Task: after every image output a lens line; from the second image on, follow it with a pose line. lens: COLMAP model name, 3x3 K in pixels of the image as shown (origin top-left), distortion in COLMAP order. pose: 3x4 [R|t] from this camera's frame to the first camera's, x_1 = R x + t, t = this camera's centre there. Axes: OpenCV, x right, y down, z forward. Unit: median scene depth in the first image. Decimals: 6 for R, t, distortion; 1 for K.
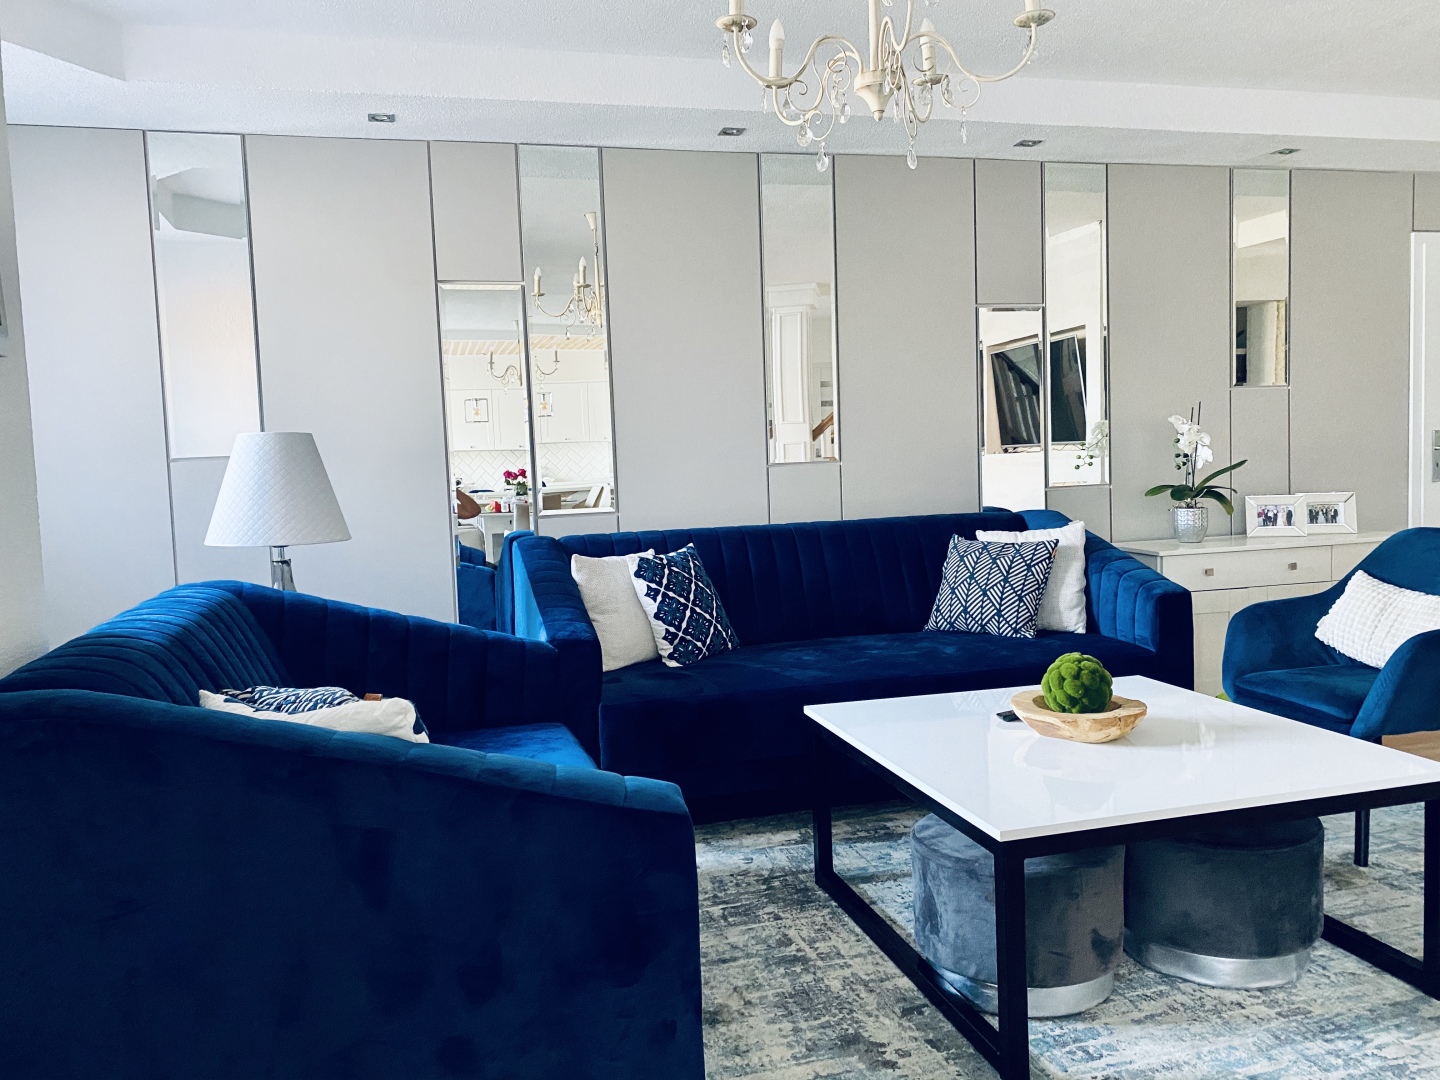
lens RADIAL K [[1097.2, 0, 725.6], [0, 1097.2, 535.0], [0, 0, 1]] dist [0.015823, -0.005044]
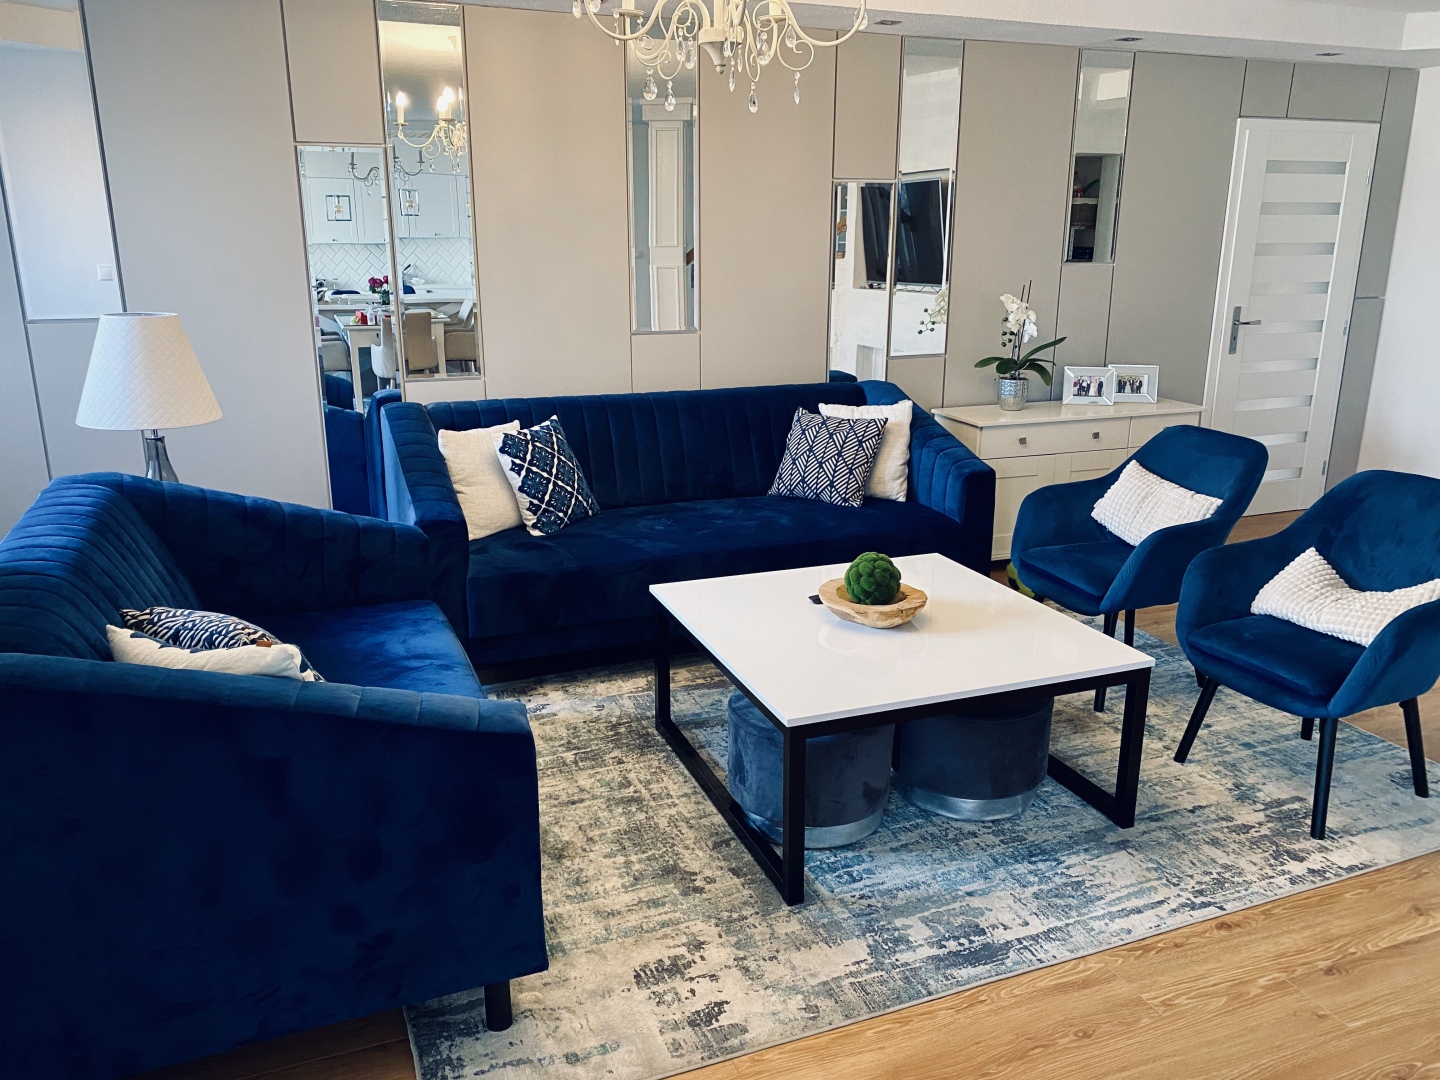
lens RADIAL K [[1076.9, 0, 727.6], [0, 1076.9, 531.0], [0, 0, 1]] dist [0.065416, -0.091964]
pose [[0.993507, 0.010928, 0.113247, 0.023000], [-0.031302, 0.983218, 0.179731, -0.095564], [-0.109382, -0.182109, 0.977175, -0.094783]]
